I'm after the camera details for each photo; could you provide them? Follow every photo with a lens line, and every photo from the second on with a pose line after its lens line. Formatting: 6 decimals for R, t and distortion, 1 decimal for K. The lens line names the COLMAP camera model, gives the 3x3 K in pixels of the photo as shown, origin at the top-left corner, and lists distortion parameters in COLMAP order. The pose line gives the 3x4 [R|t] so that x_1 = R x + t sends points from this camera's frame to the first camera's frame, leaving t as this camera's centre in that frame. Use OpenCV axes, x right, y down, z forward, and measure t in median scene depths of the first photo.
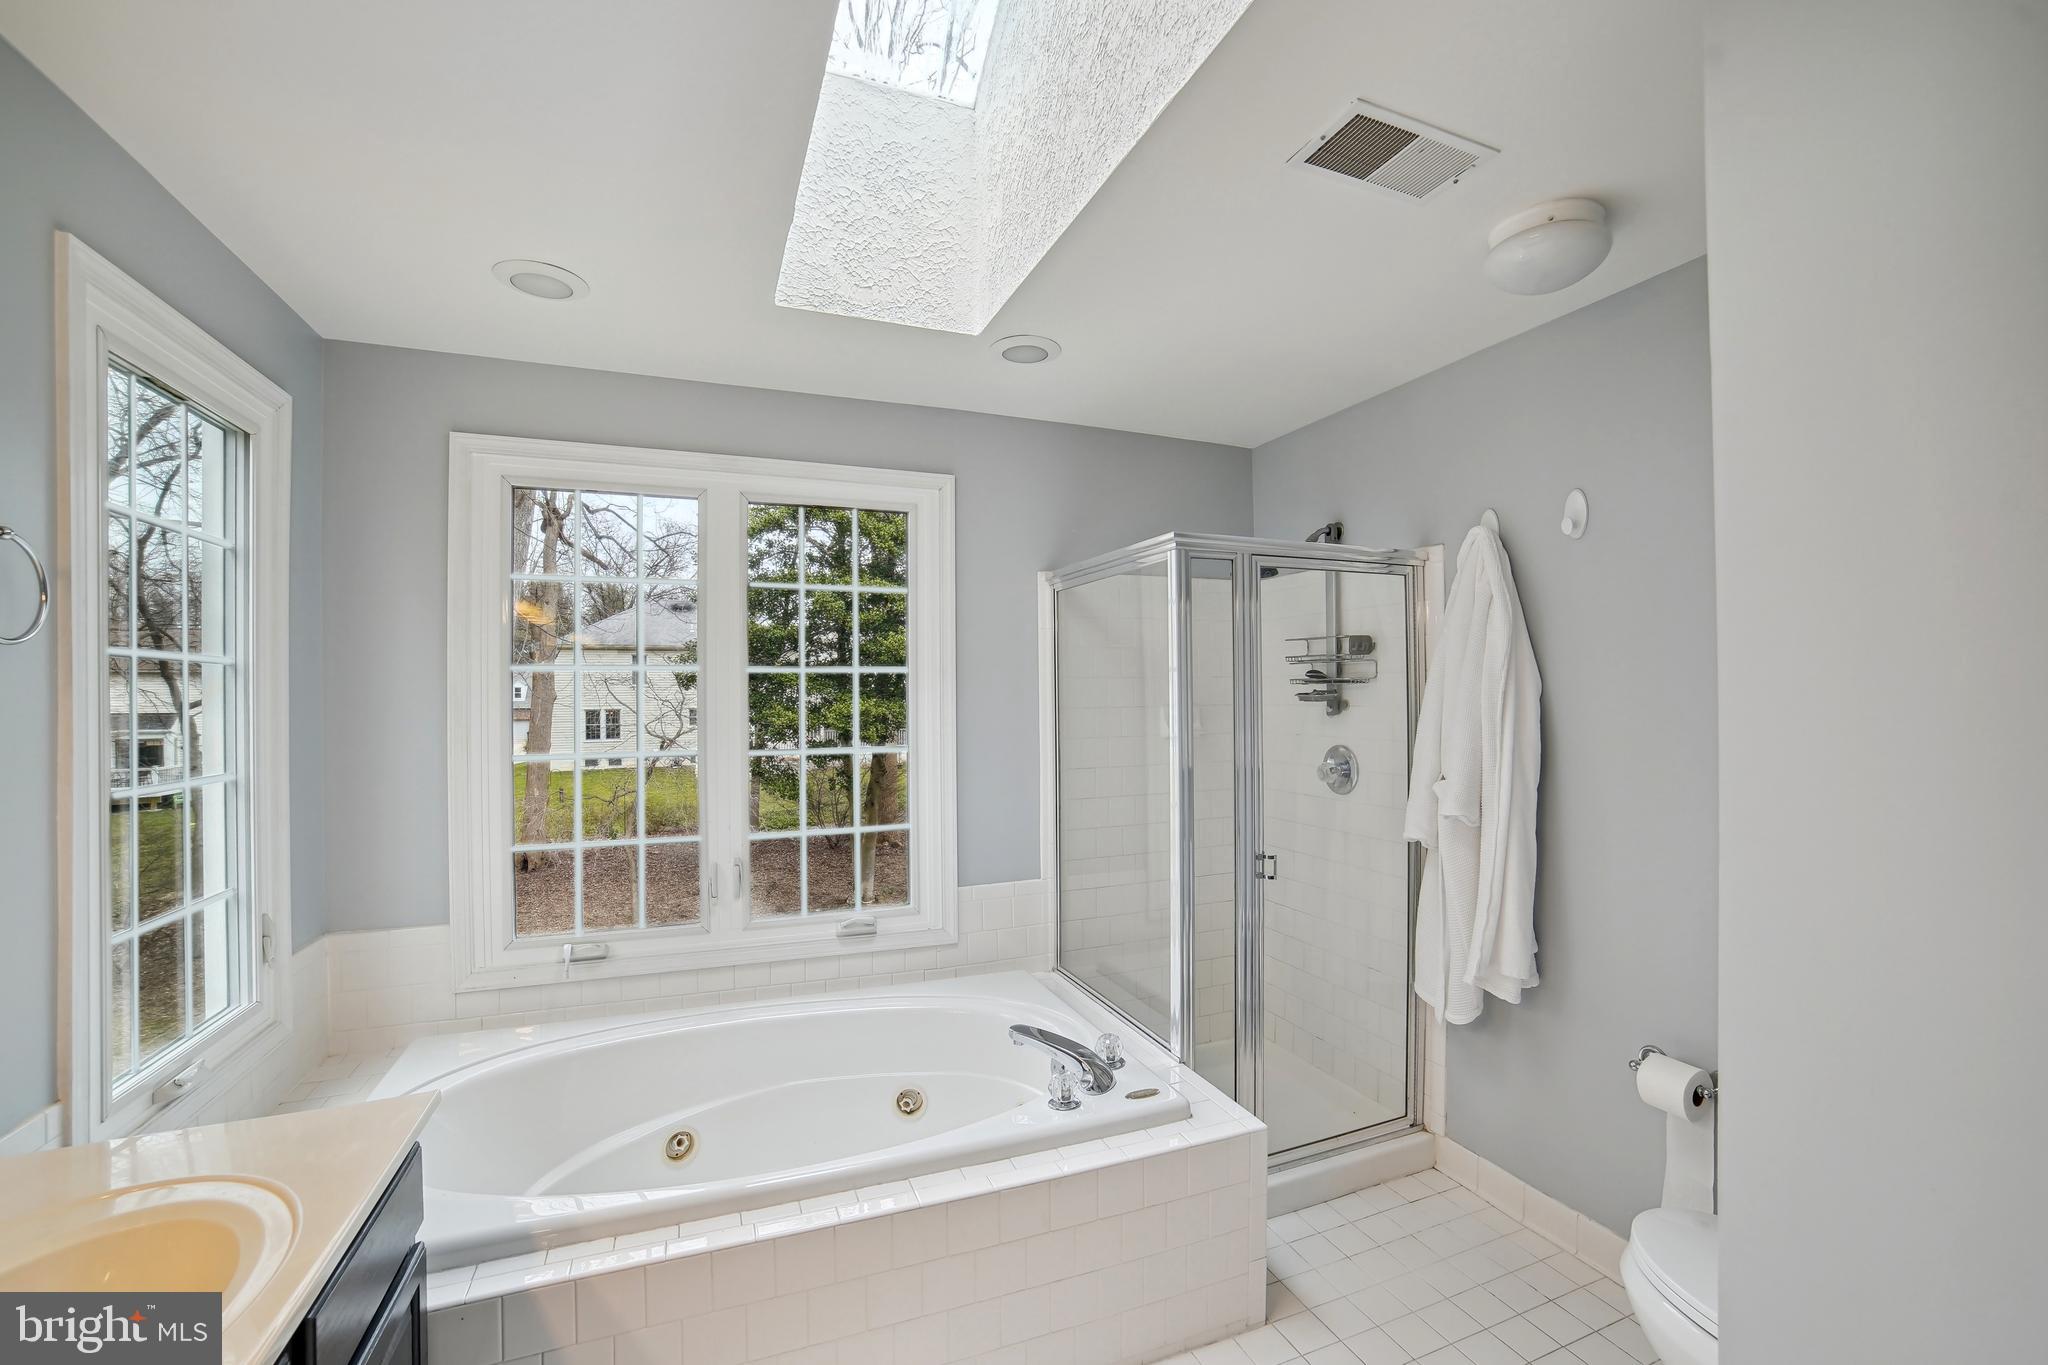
lens RADIAL K [[851.5, 0, 1028.0], [0, 851.5, 687.7], [0, 0, 1]] dist [-0.085403, 0.033036]
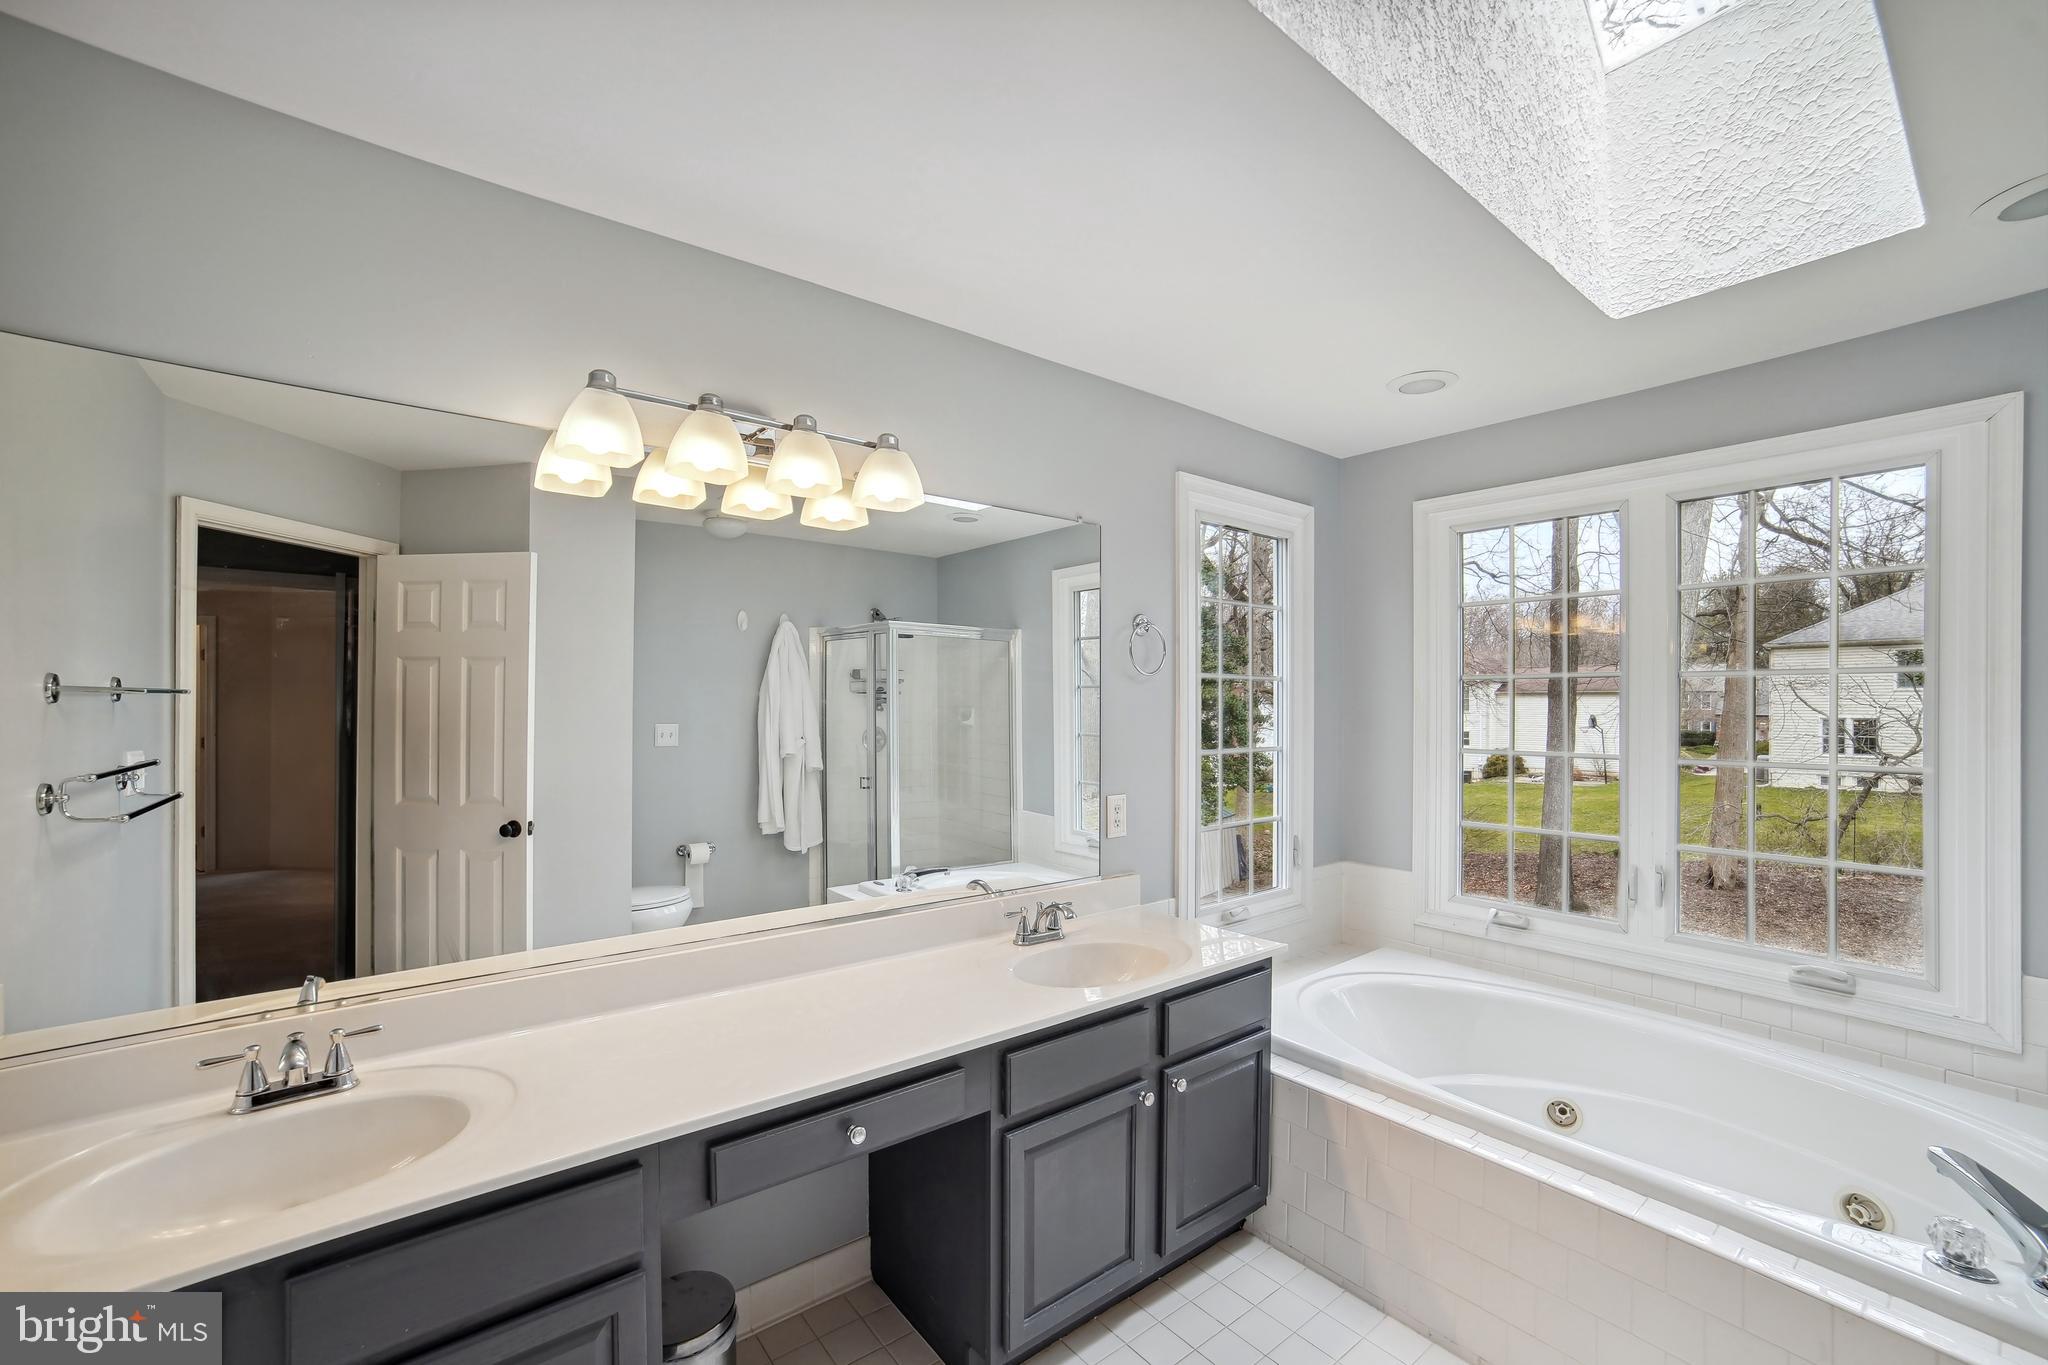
lens RADIAL K [[851.5, 0, 1028.0], [0, 851.5, 687.7], [0, 0, 1]] dist [-0.085403, 0.033036]
pose [[0.267404, -0.009633, -0.963536, 0.409267], [0.004618, 0.999951, -0.008715, -0.001460], [0.963573, -0.002120, 0.267436, 0.030081]]
